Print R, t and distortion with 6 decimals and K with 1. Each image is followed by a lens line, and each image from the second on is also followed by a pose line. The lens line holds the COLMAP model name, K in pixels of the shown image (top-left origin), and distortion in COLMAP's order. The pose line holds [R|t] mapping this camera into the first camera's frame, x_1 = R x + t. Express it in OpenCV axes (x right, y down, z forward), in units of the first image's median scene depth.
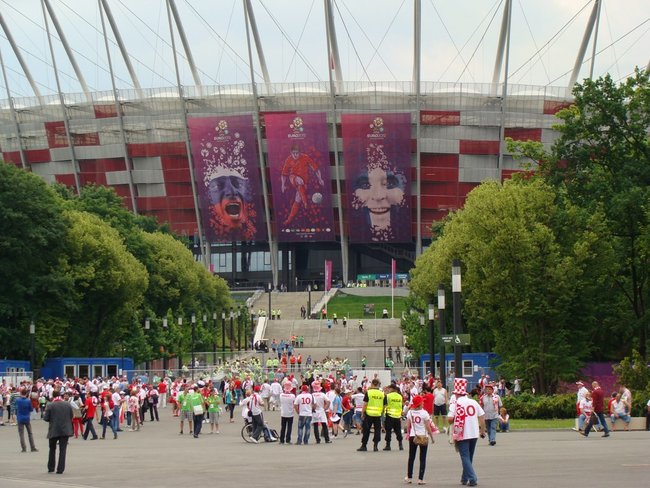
lens RADIAL K [[1771.5, 0, 325.0], [0, 1771.5, 244.0], [0, 0, 1]] dist [-0.047416, 0.184844]
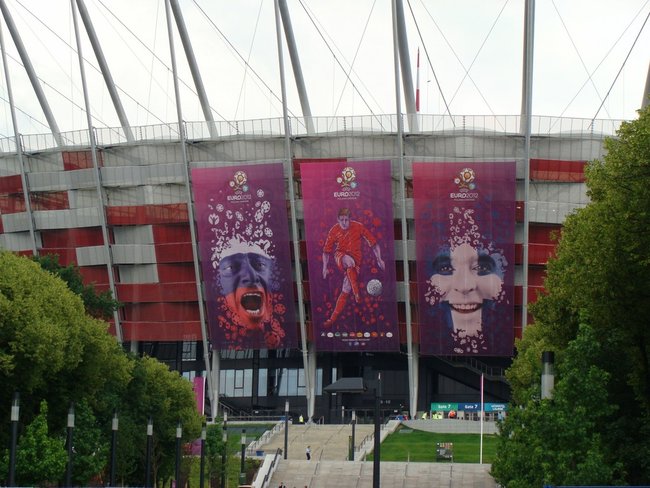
lens RADIAL K [[1771.5, 0, 325.0], [0, 1771.5, 244.0], [0, 0, 1]] dist [-0.047416, 0.184844]
pose [[0.998003, 0.026206, -0.057478, 0.015162], [-0.031624, 0.994930, -0.095472, 0.022678], [0.054685, 0.097099, 0.993771, 0.323167]]
